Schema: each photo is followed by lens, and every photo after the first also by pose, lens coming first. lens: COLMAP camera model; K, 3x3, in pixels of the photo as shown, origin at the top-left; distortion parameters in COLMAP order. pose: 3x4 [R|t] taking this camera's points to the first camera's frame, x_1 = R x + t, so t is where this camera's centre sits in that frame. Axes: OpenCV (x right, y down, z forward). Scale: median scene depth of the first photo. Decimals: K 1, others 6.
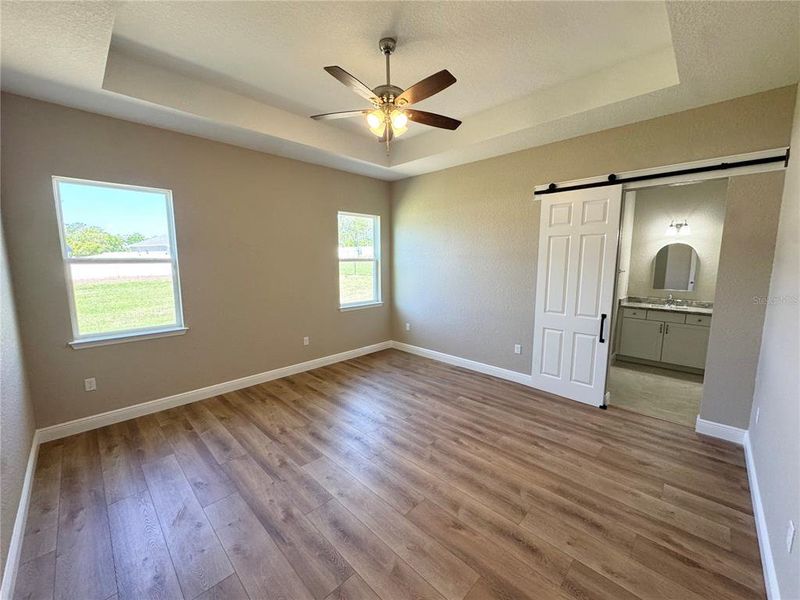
lens RADIAL K [[319.5, 0, 399.7], [0, 319.5, 299.0], [0, 0, 1]] dist [-0.001973, 0.000129]
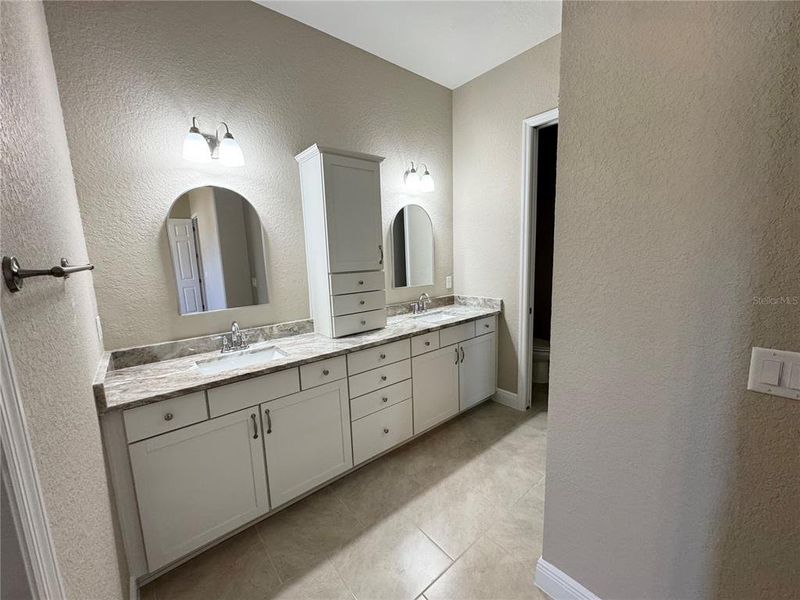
lens RADIAL K [[319.5, 0, 399.7], [0, 319.5, 299.0], [0, 0, 1]] dist [-0.001973, 0.000129]
pose [[0.097718, -0.149880, 0.983863, 0.504230], [0.157510, 0.978464, 0.133414, -0.061281], [-0.982671, 0.141932, 0.119221, 0.766306]]
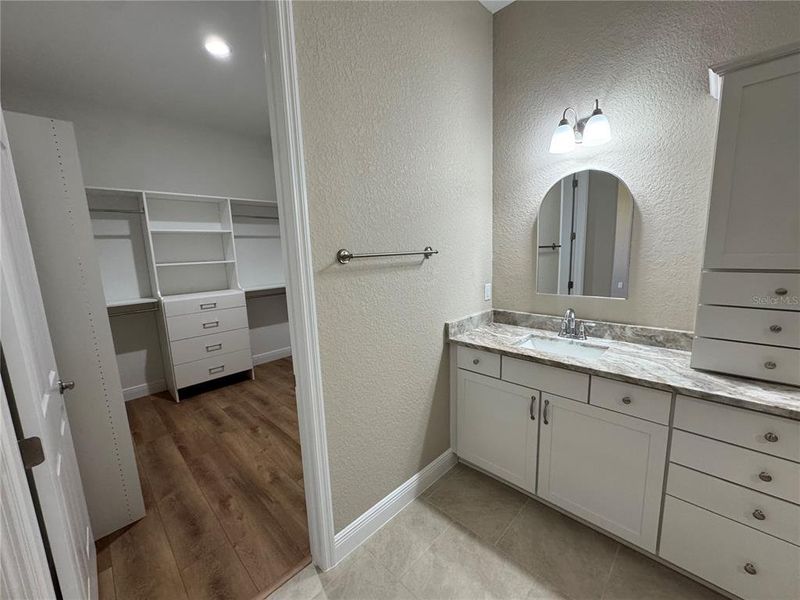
lens RADIAL K [[319.5, 0, 399.7], [0, 319.5, 299.0], [0, 0, 1]] dist [-0.001973, 0.000129]
pose [[0.999281, -0.037258, -0.007084, 0.659956], [0.037439, 0.998922, 0.027426, -0.044268], [0.006054, -0.027671, 0.999599, 0.627382]]
